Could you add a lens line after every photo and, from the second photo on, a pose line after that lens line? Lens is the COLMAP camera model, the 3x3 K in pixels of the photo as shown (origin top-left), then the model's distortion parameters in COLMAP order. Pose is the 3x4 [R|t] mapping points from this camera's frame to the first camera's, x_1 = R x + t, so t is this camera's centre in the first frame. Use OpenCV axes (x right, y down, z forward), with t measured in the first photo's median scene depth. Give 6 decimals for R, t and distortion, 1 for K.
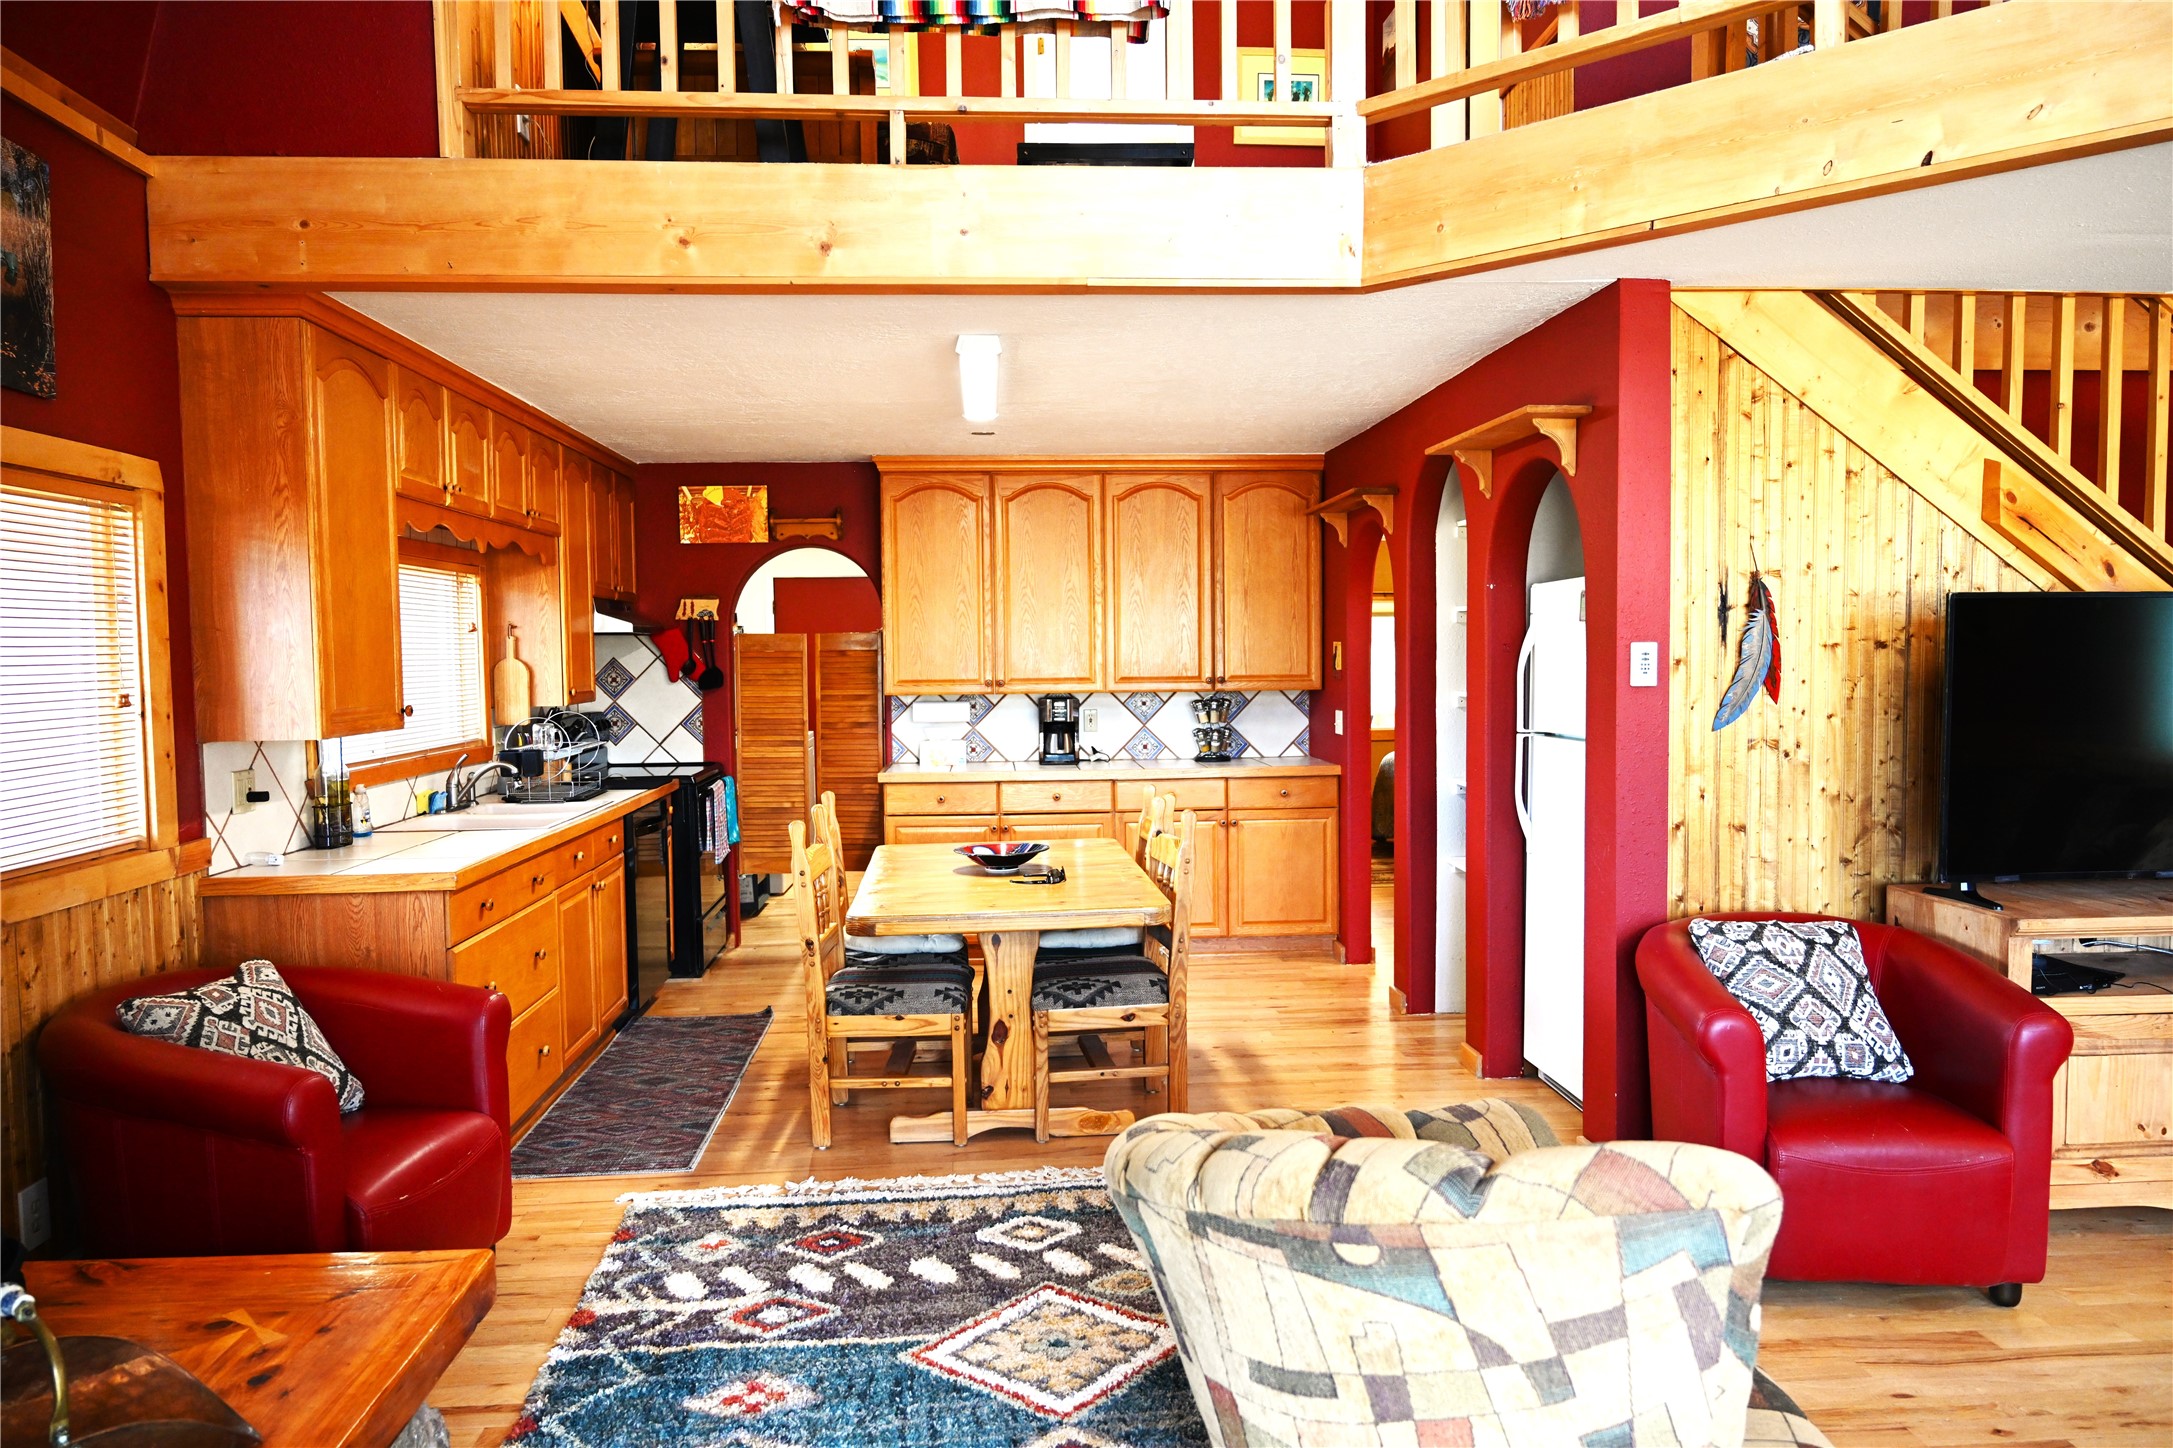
lens RADIAL K [[1444.9, 0, 1096.0], [0, 1444.9, 716.8], [0, 0, 1]] dist [-0.010236, 0.001806]
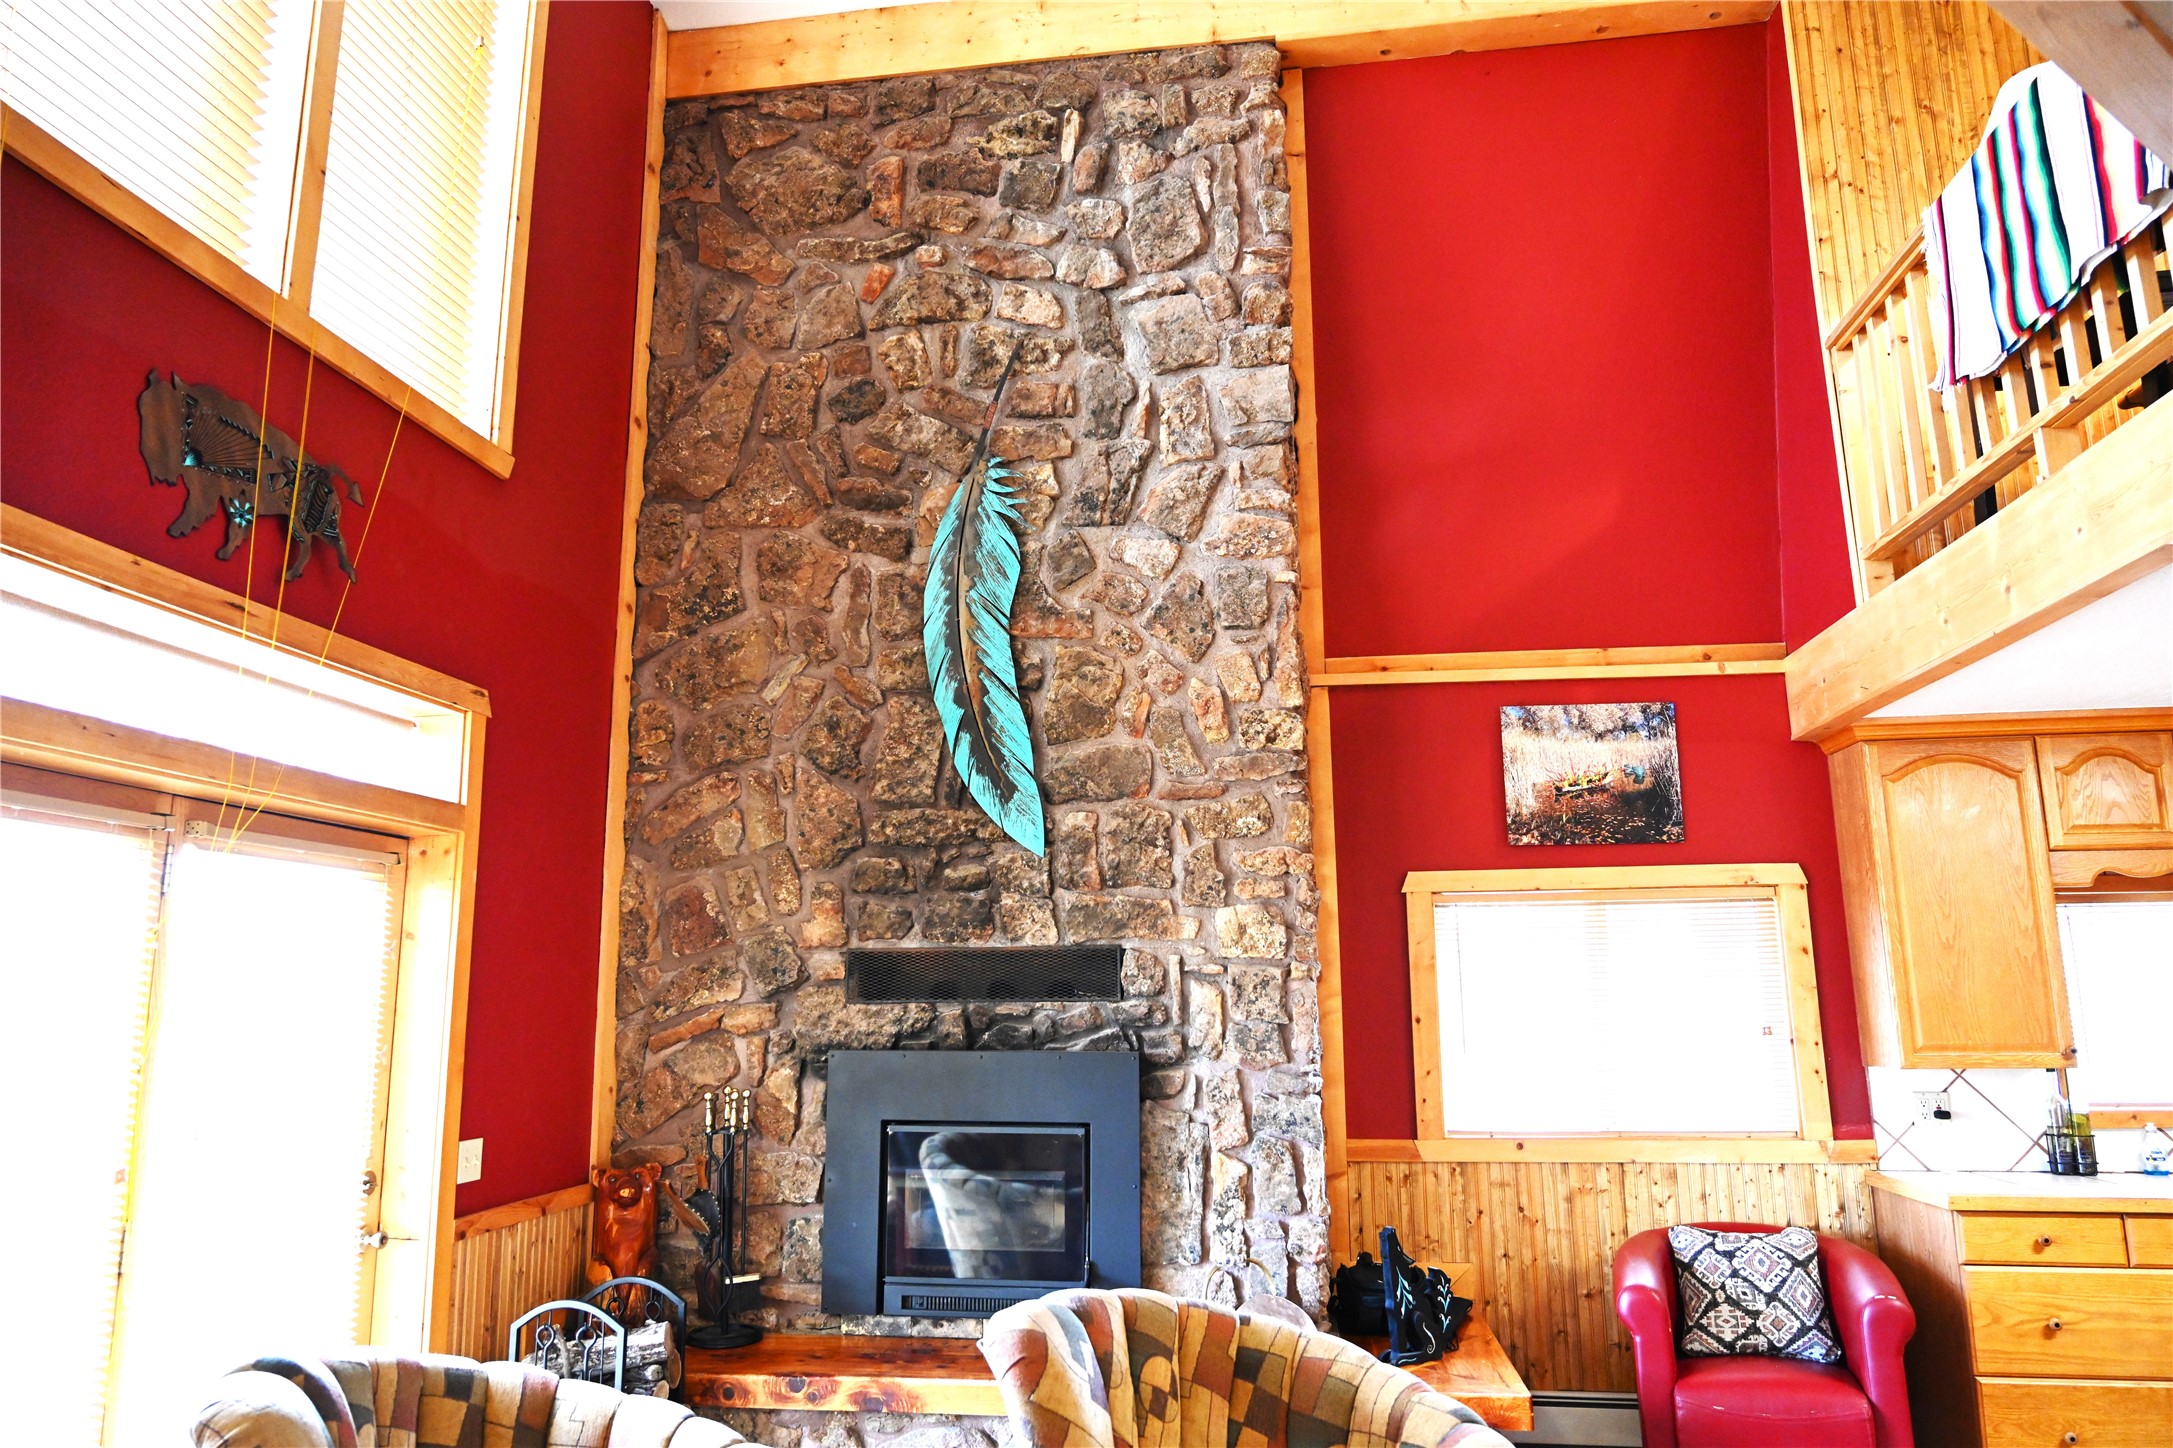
lens RADIAL K [[1444.9, 0, 1077.3], [0, 1444.9, 724.3], [0, 0, 1]] dist [-0.010236, 0.001806]
pose [[-0.229166, -0.171126, -0.958227, 0.897058], [-0.034990, 0.985237, -0.167582, -0.044984], [0.972758, -0.004876, -0.231771, 0.608946]]
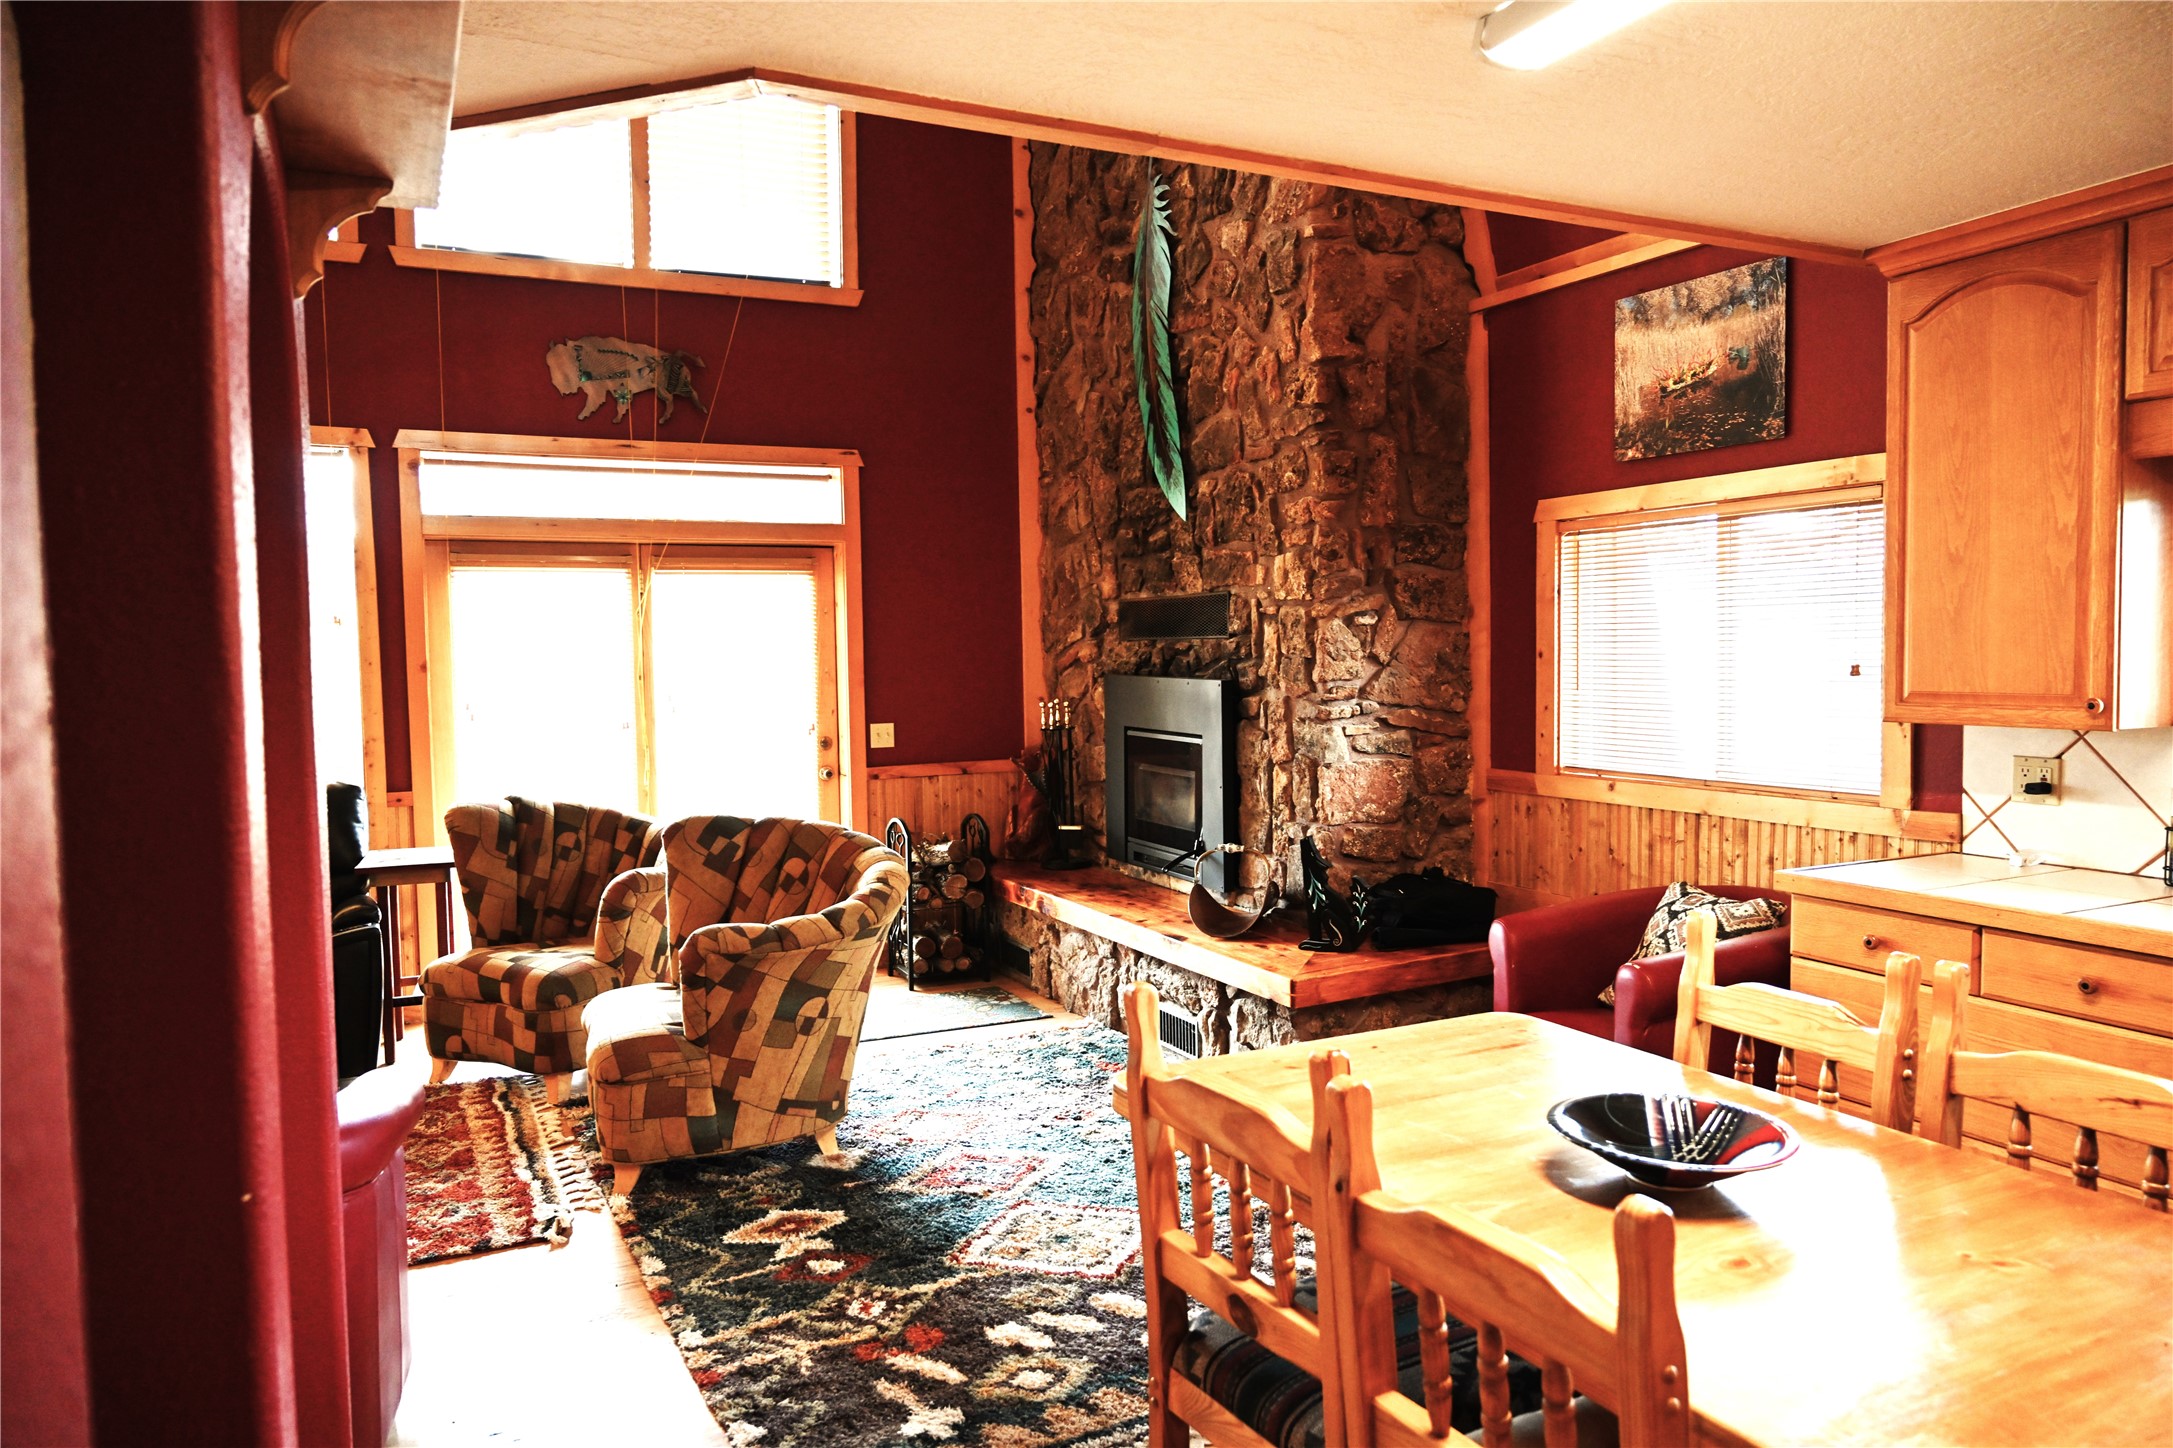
lens RADIAL K [[1444.9, 0, 1097.4], [0, 1444.9, 729.9], [0, 0, 1]] dist [-0.010236, 0.001806]
pose [[-0.930737, 0.047401, -0.362603, 0.299510], [0.009498, 0.994362, 0.105609, -0.085897], [0.365565, 0.094850, -0.925940, 1.733649]]
